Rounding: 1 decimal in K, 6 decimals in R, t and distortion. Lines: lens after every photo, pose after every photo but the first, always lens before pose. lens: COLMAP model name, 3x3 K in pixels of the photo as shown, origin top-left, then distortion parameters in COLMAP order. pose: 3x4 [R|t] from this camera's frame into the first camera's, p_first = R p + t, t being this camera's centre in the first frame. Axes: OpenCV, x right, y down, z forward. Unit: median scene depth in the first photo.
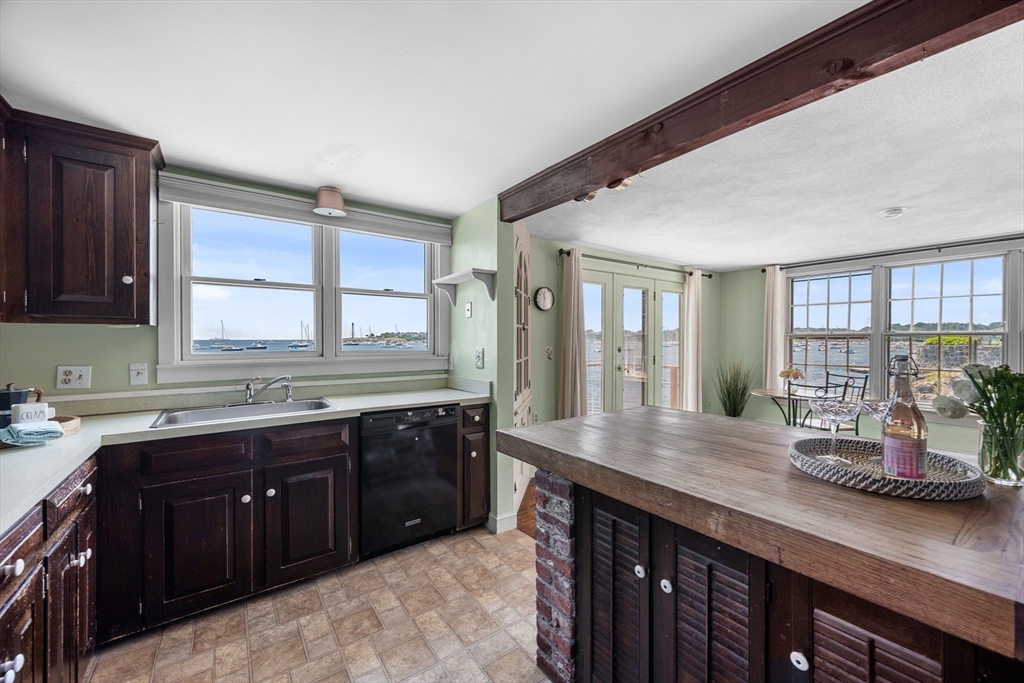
lens RADIAL K [[412.1, 0, 512.0], [0, 412.1, 341.5], [0, 0, 1]] dist [-0.000417, -0.000175]
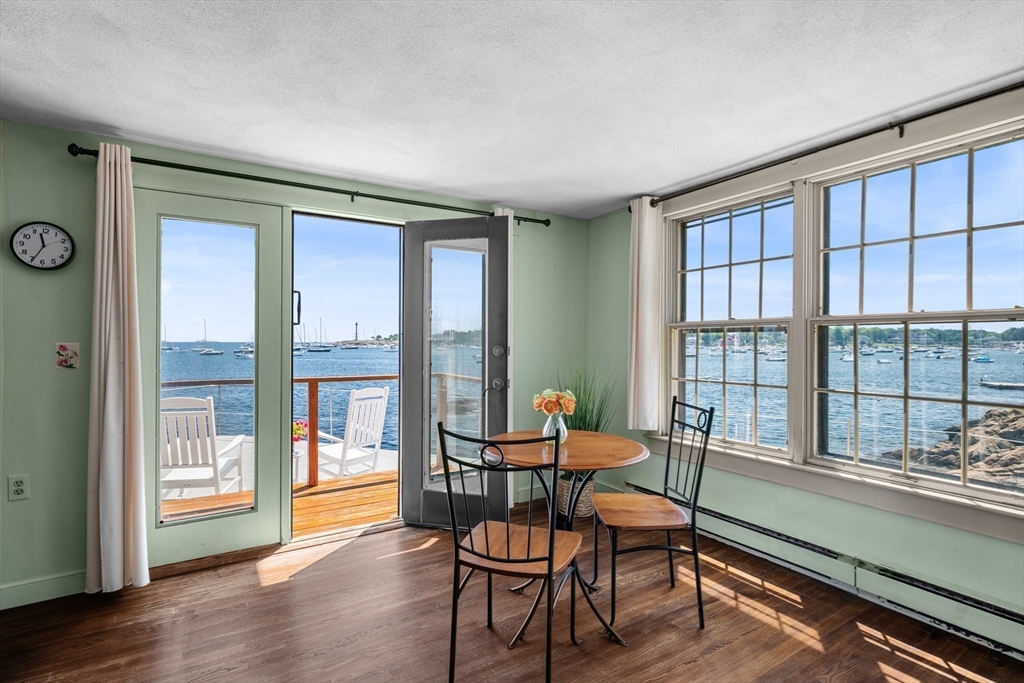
lens RADIAL K [[501.2, 0, 512.0], [0, 501.2, 341.5], [0, 0, 1]] dist [0.004739, 0.000766]
pose [[0.997123, 0.001800, -0.075774, 0.576231], [-0.002362, 0.999970, -0.007327, 0.012297], [0.075758, 0.007485, 0.997098, 0.366614]]
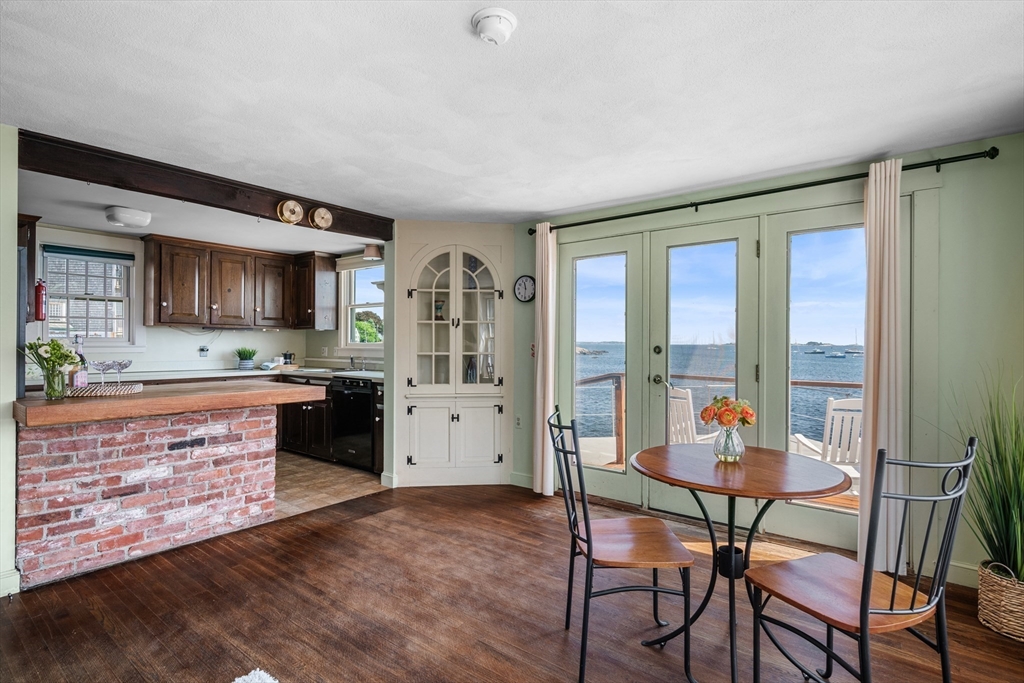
lens RADIAL K [[507.7, 0, 512.0], [0, 507.7, 341.5], [0, 0, 1]] dist [-0.004537, -0.000582]
pose [[0.253039, -0.000515, -0.967456, 0.945495], [-0.010825, 0.999936, -0.003363, 0.011606], [0.967395, 0.011324, 0.253017, 0.582654]]
